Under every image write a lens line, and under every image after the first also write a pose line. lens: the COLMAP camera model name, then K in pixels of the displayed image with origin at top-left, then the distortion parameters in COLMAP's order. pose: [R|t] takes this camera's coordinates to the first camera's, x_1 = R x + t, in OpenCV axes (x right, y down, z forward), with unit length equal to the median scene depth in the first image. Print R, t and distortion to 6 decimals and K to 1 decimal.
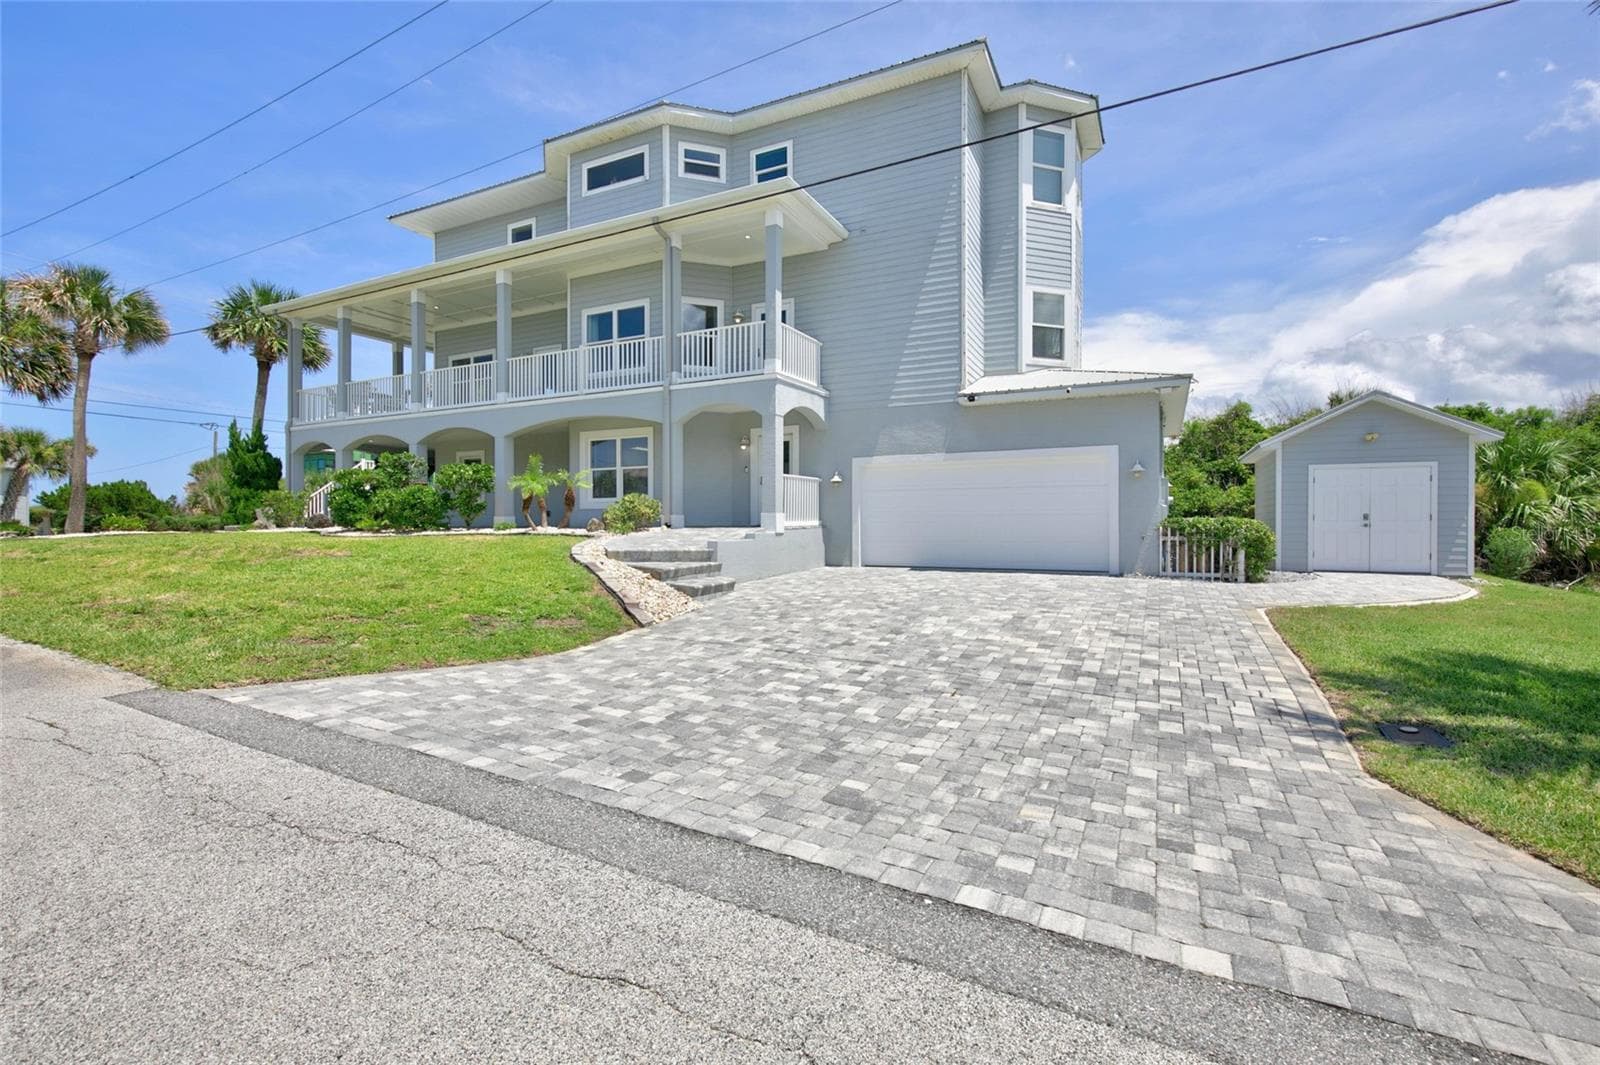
lens RADIAL K [[721.5, 0, 797.8], [0, 721.5, 530.8], [0, 0, 1]] dist [-0.000826, -0.000108]
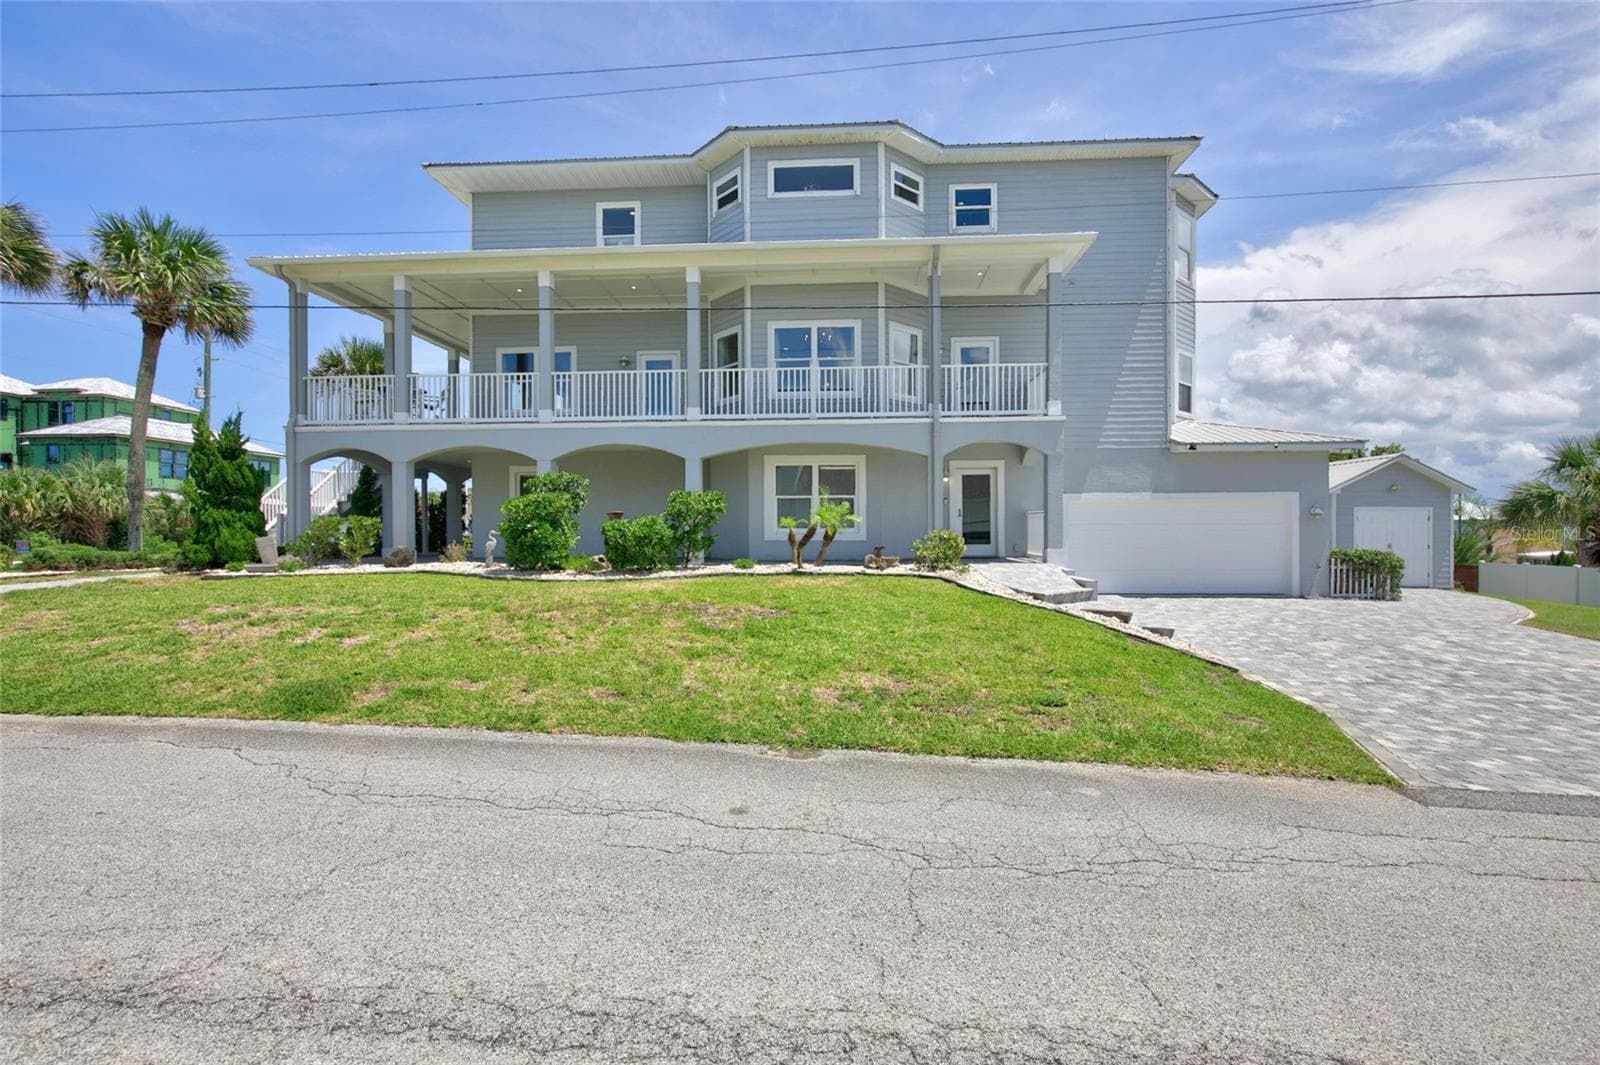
lens RADIAL K [[721.5, 0, 815.8], [0, 721.5, 538.2], [0, 0, 1]] dist [-0.000826, -0.000108]
pose [[0.922012, -0.005413, 0.387123, -0.634475], [0.004583, 0.999985, 0.003067, -0.037558], [-0.387133, -0.001053, 0.922023, 0.144917]]
